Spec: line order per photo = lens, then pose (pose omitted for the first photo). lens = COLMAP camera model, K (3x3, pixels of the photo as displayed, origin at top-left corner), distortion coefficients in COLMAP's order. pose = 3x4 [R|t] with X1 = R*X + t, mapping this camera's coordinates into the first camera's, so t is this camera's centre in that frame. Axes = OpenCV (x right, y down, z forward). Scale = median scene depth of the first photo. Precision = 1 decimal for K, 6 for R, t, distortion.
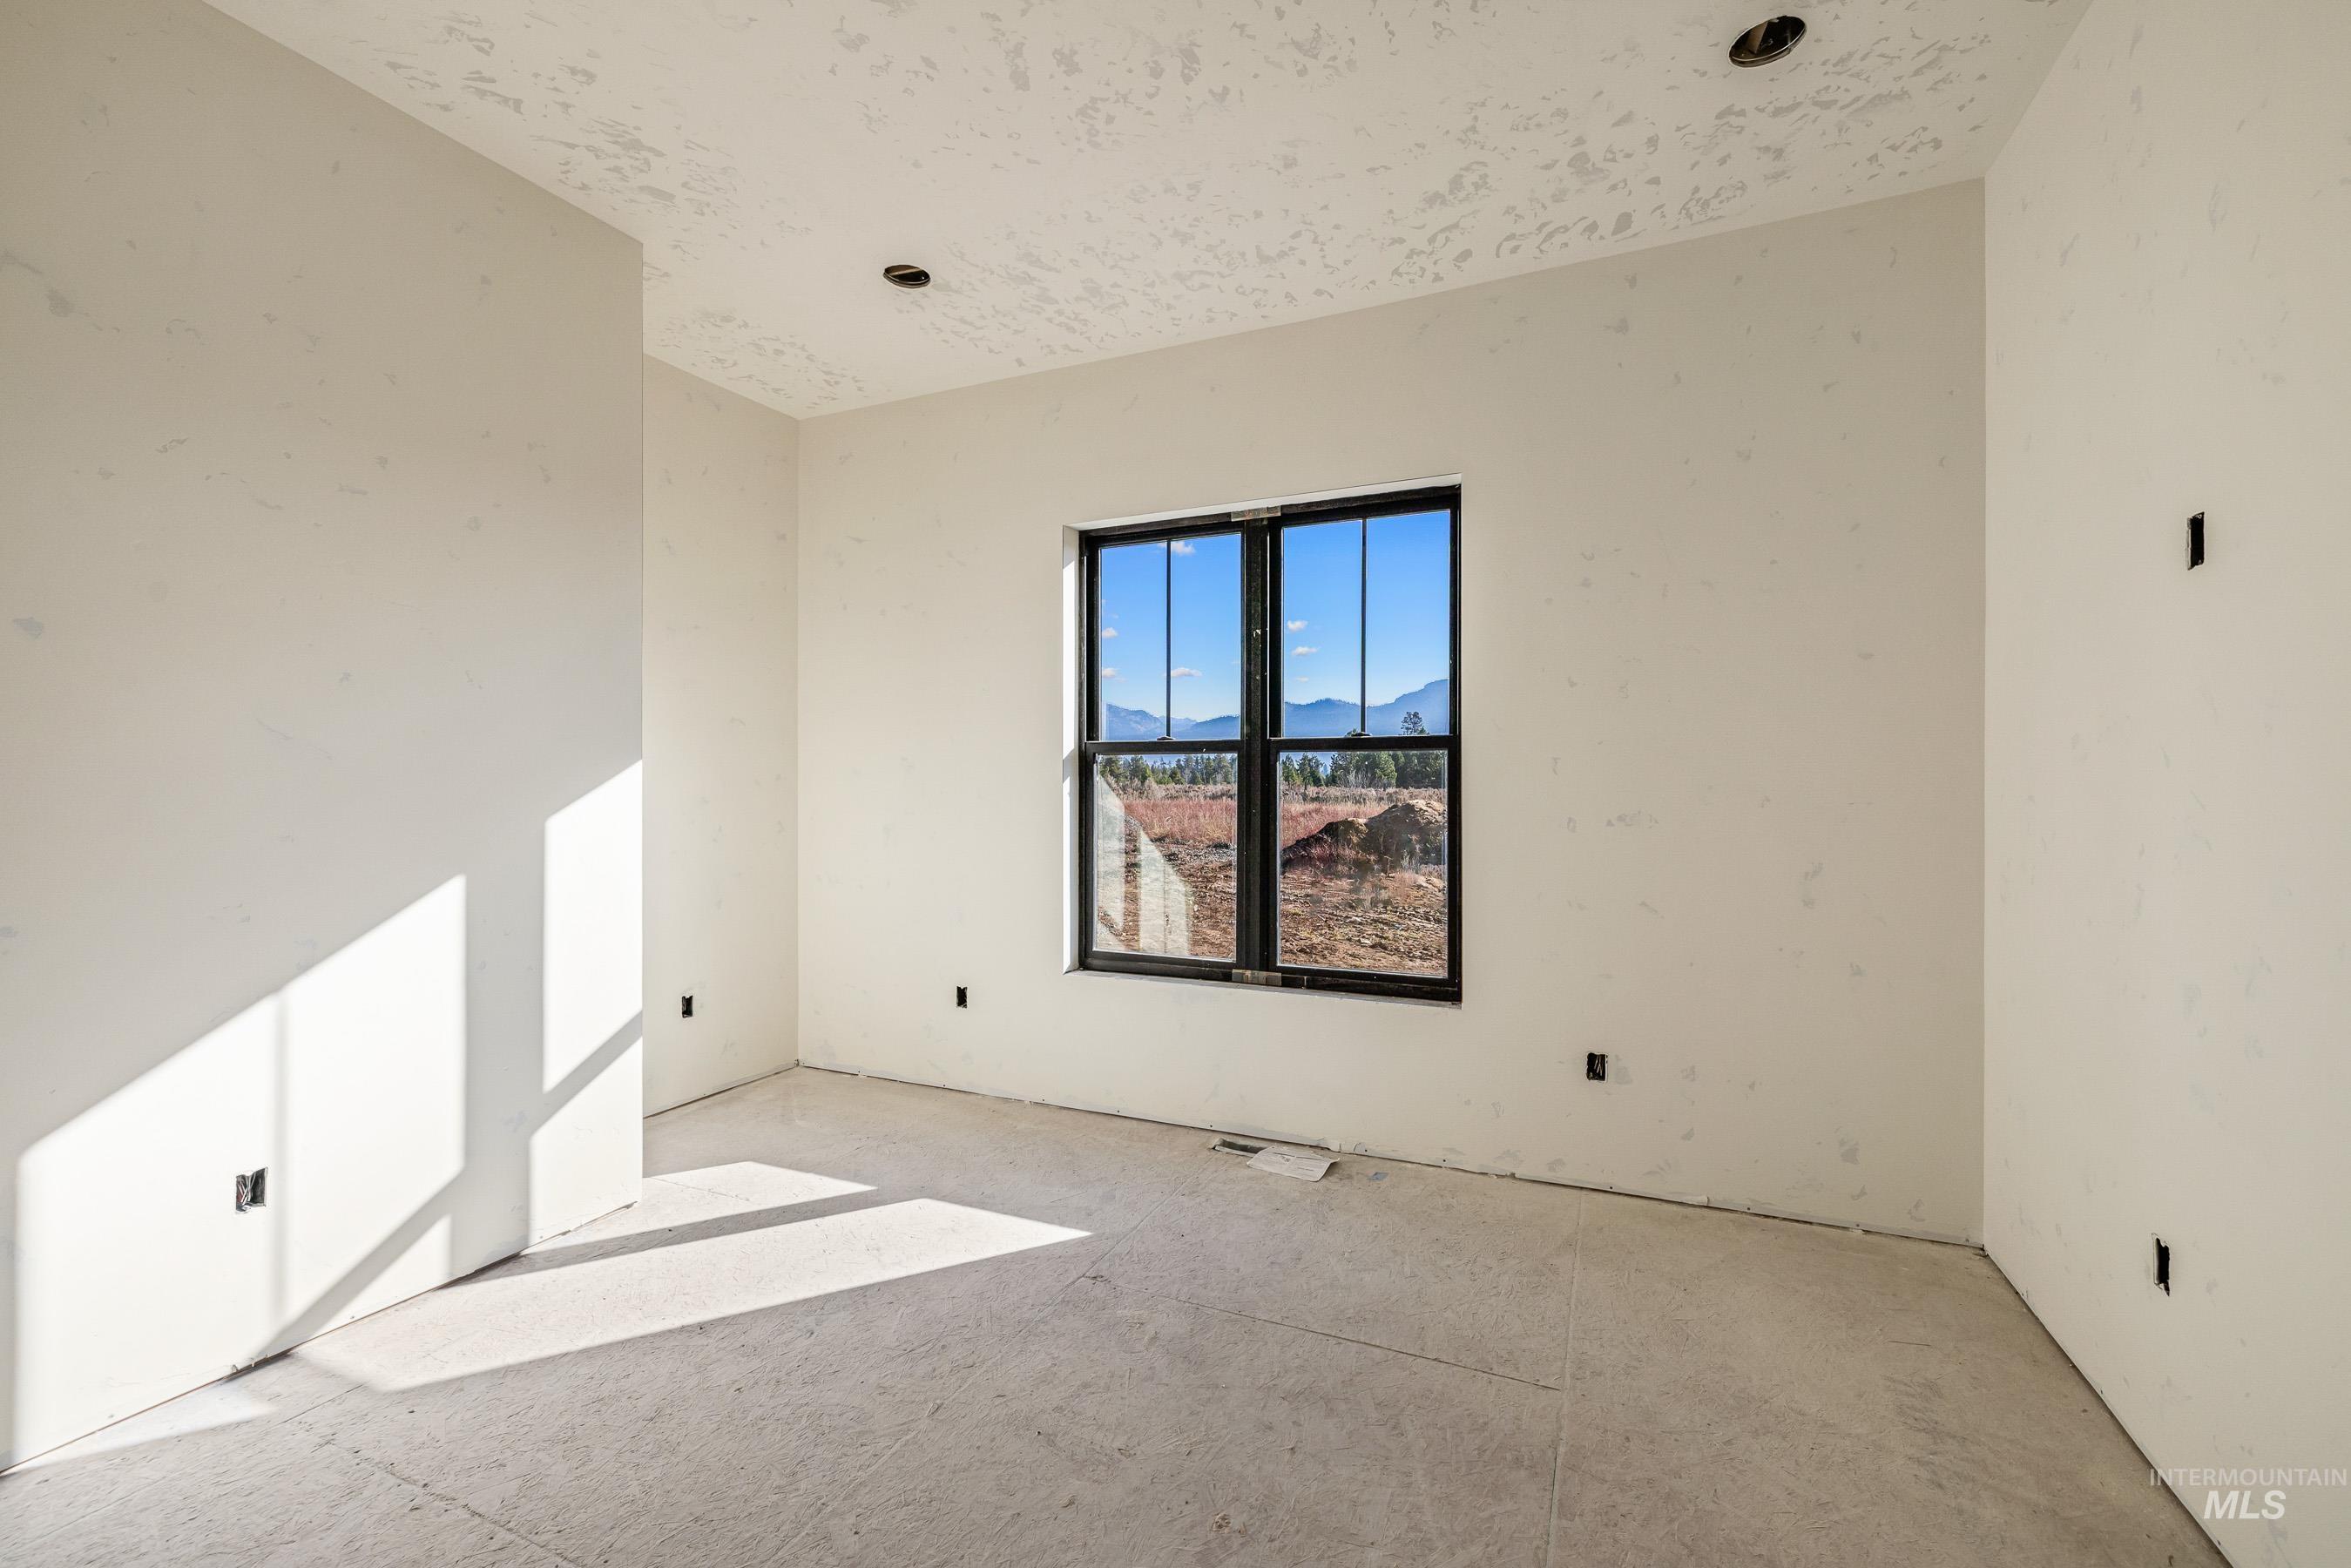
lens RADIAL K [[997.3, 0, 1172.3], [0, 997.3, 785.6], [0, 0, 1]] dist [-0.000854, 0.000251]
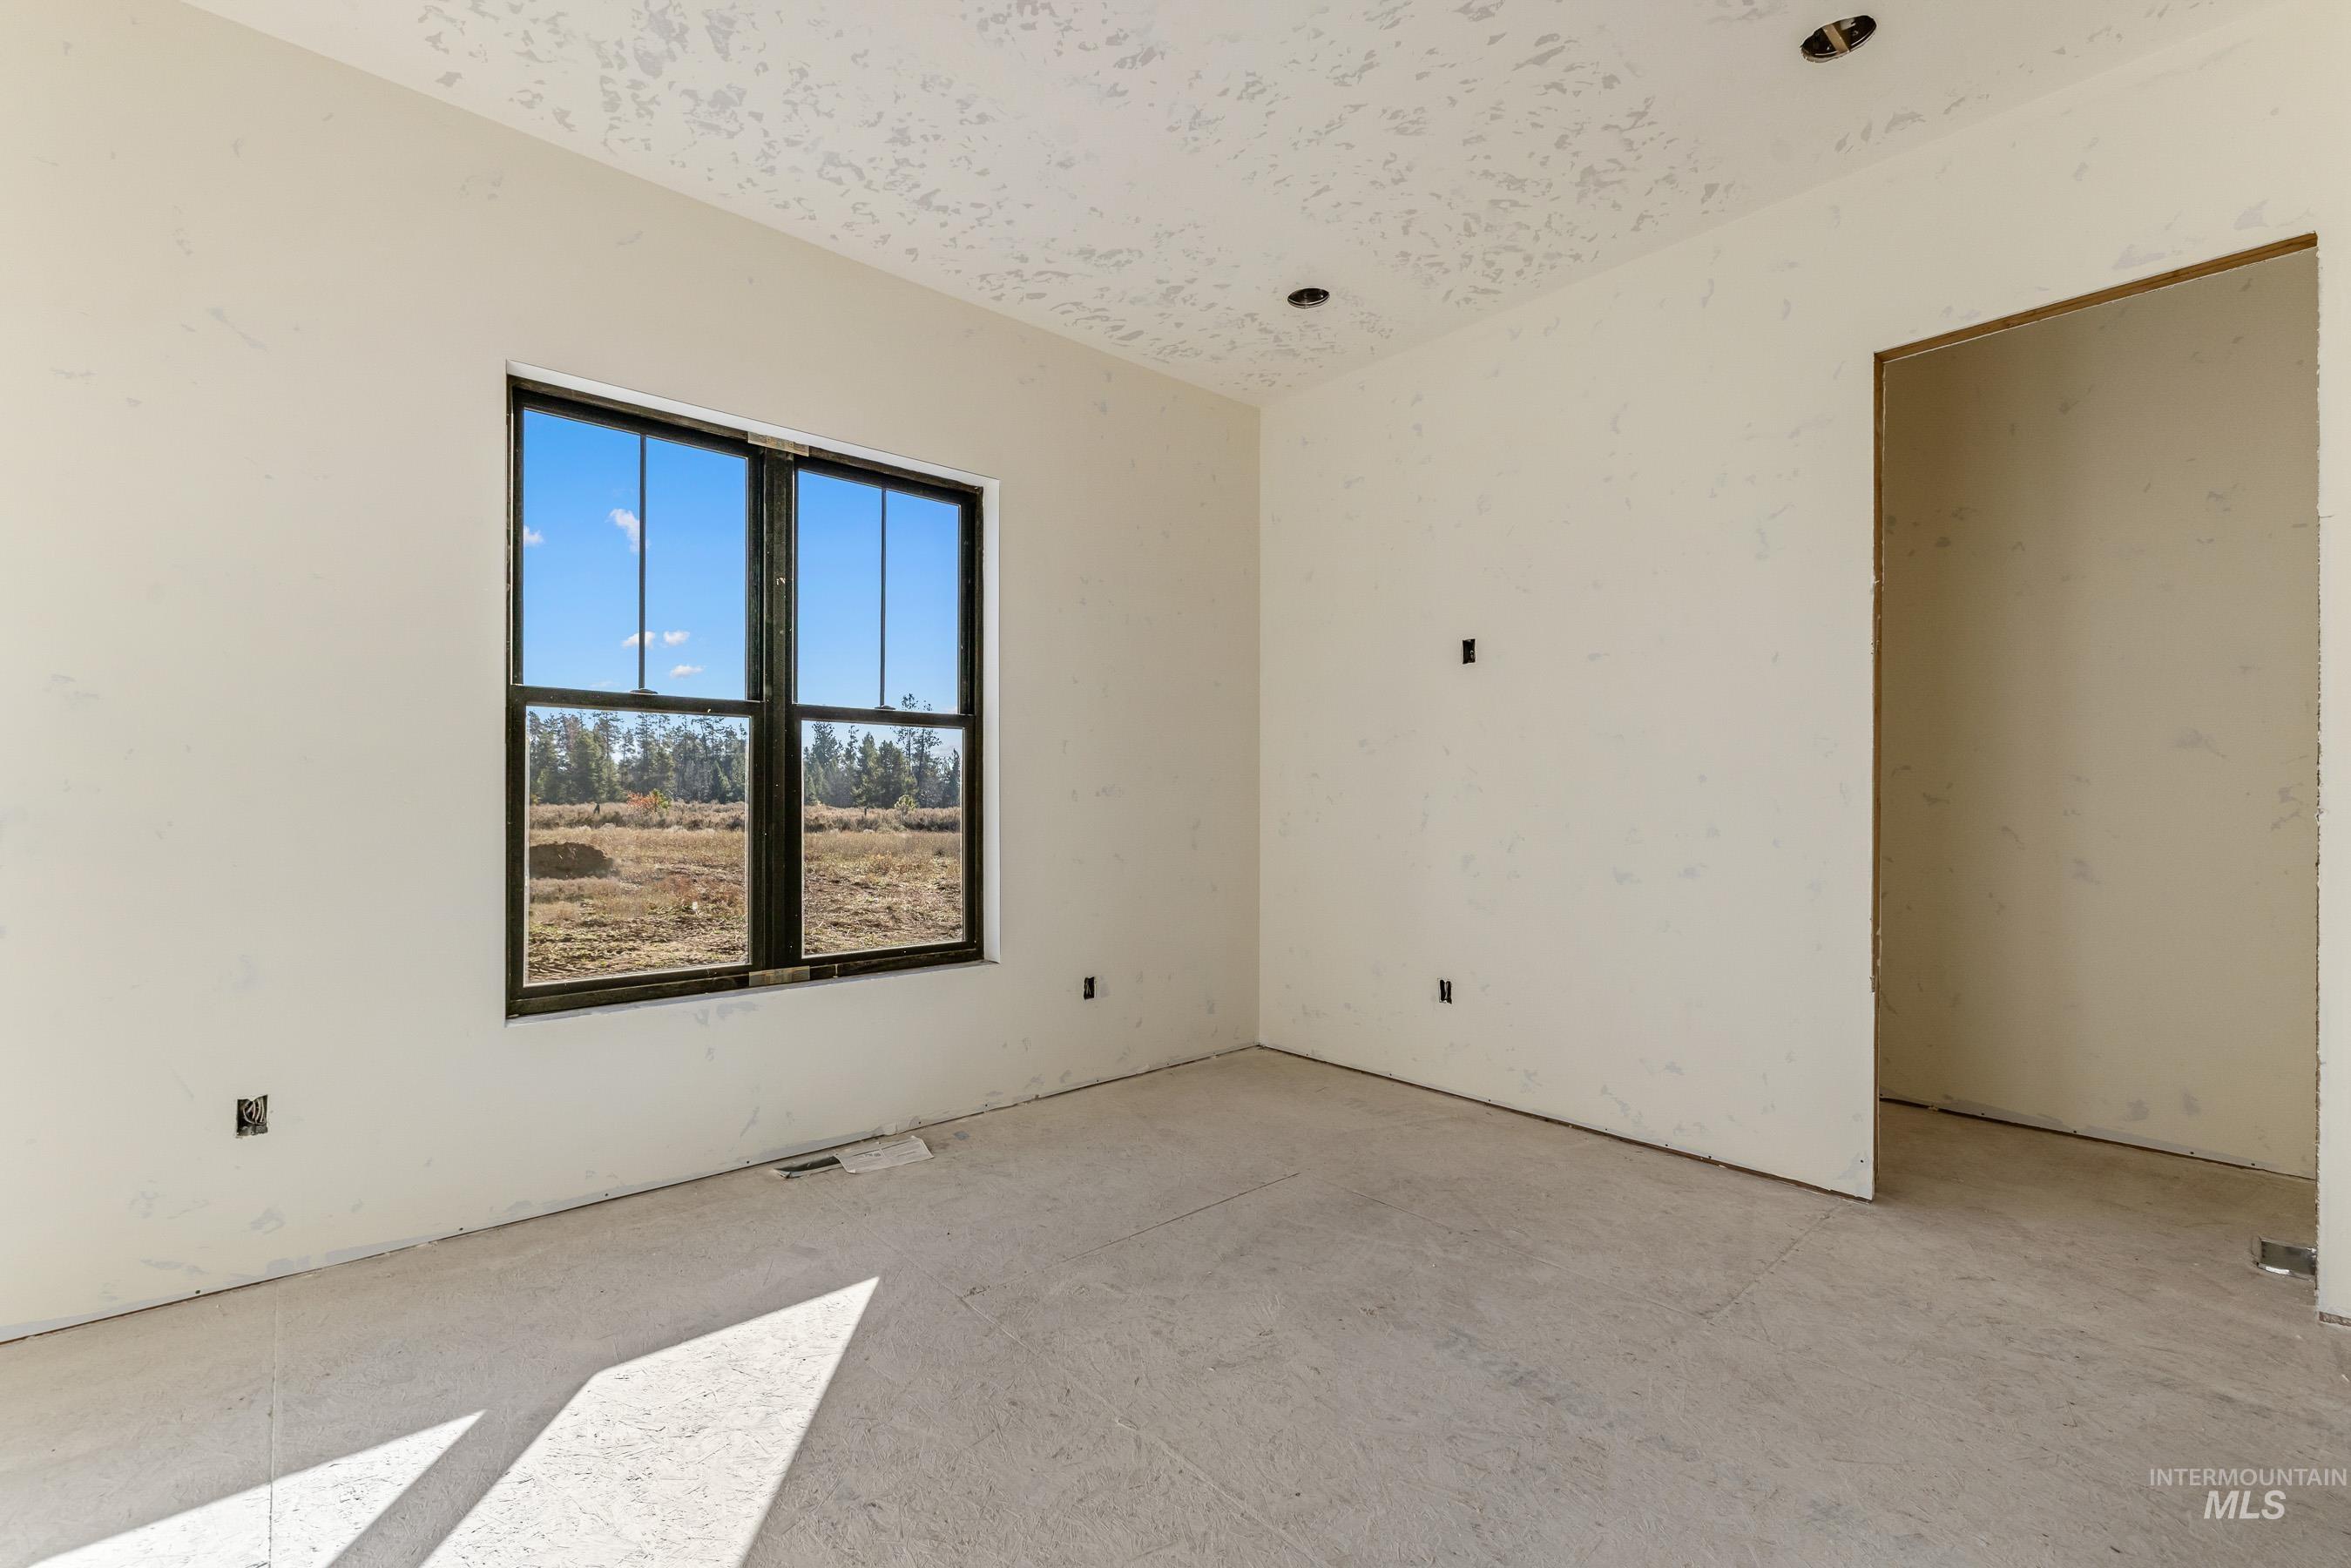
lens RADIAL K [[1000.7, 0, 1170.4], [0, 1000.7, 795.1], [0, 0, 1]] dist [0.003832, 0.000541]
pose [[0.400232, 0.005743, 0.916396, -0.624784], [-0.000762, 0.999982, -0.005934, 0.041792], [-0.916414, 0.001676, 0.400229, 0.362258]]
